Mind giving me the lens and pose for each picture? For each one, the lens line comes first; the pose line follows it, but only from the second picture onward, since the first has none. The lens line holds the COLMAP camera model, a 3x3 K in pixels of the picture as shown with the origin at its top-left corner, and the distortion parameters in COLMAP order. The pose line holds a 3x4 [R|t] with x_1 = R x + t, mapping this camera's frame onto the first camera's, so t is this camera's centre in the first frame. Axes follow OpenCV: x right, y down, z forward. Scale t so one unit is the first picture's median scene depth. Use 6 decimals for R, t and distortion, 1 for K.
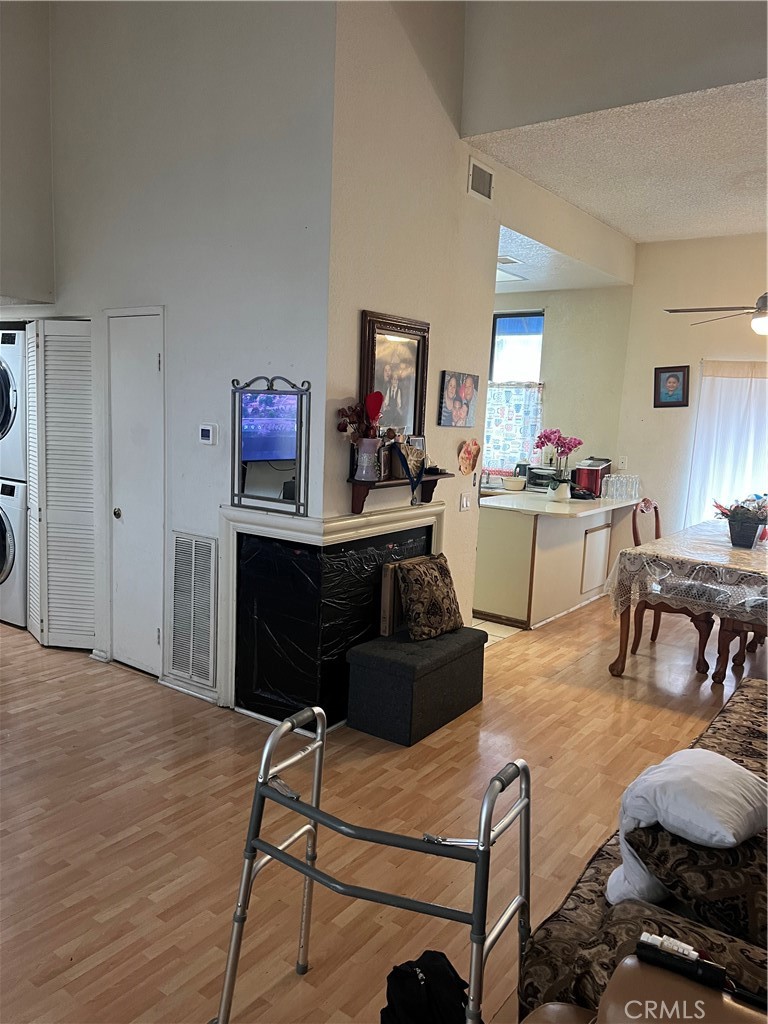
lens RADIAL K [[770.2, 0, 385.9], [0, 770.2, 510.6], [0, 0, 1]] dist [0.061491, -0.066783]
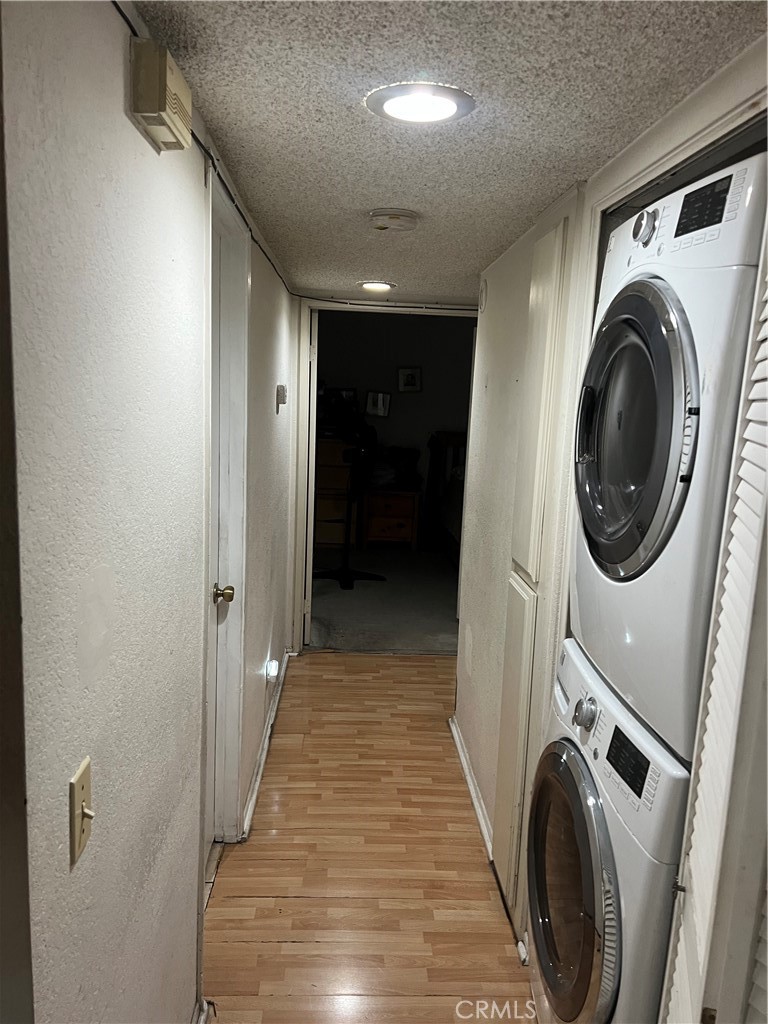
lens RADIAL K [[770.2, 0, 378.3], [0, 770.2, 510.7], [0, 0, 1]] dist [0.061491, -0.066783]
pose [[0.625050, 0.110872, -0.772671, -0.354354], [-0.123460, 0.991444, 0.042391, -0.124012], [0.770759, 0.068897, 0.633390, 0.790506]]
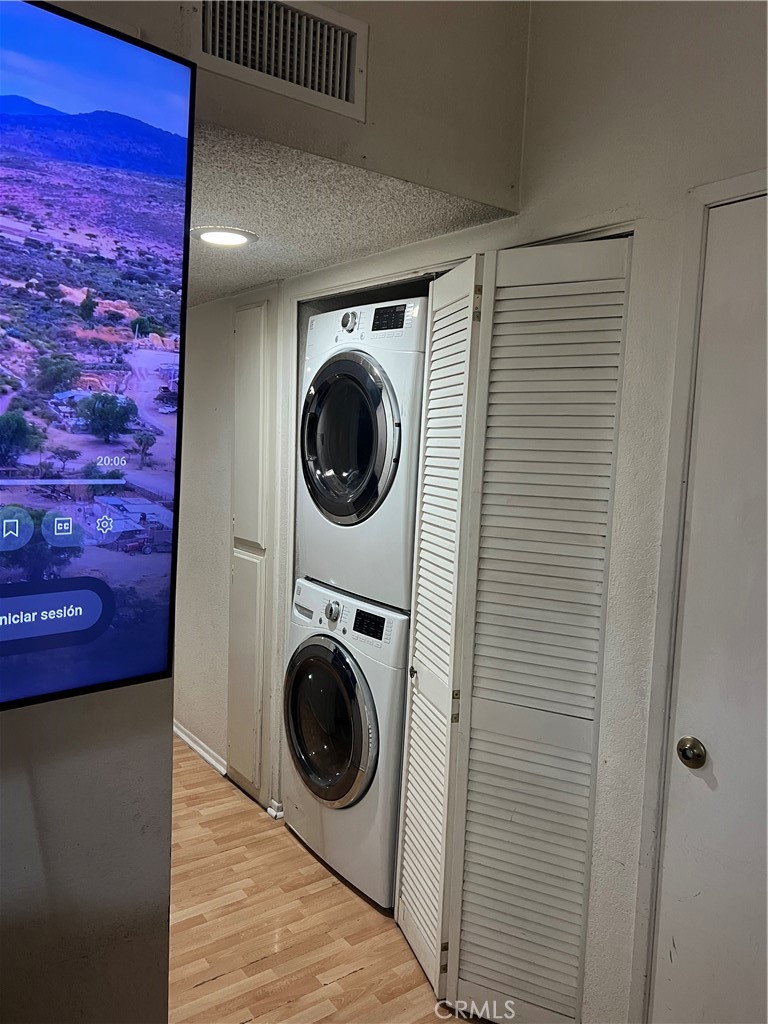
lens RADIAL K [[770.2, 0, 384.1], [0, 770.2, 520.8], [0, 0, 1]] dist [0.061491, -0.066783]
pose [[0.952812, 0.026462, -0.302406, -0.350160], [-0.038570, 0.998673, -0.034138, -0.080596], [0.301101, 0.044191, 0.952568, 0.565887]]
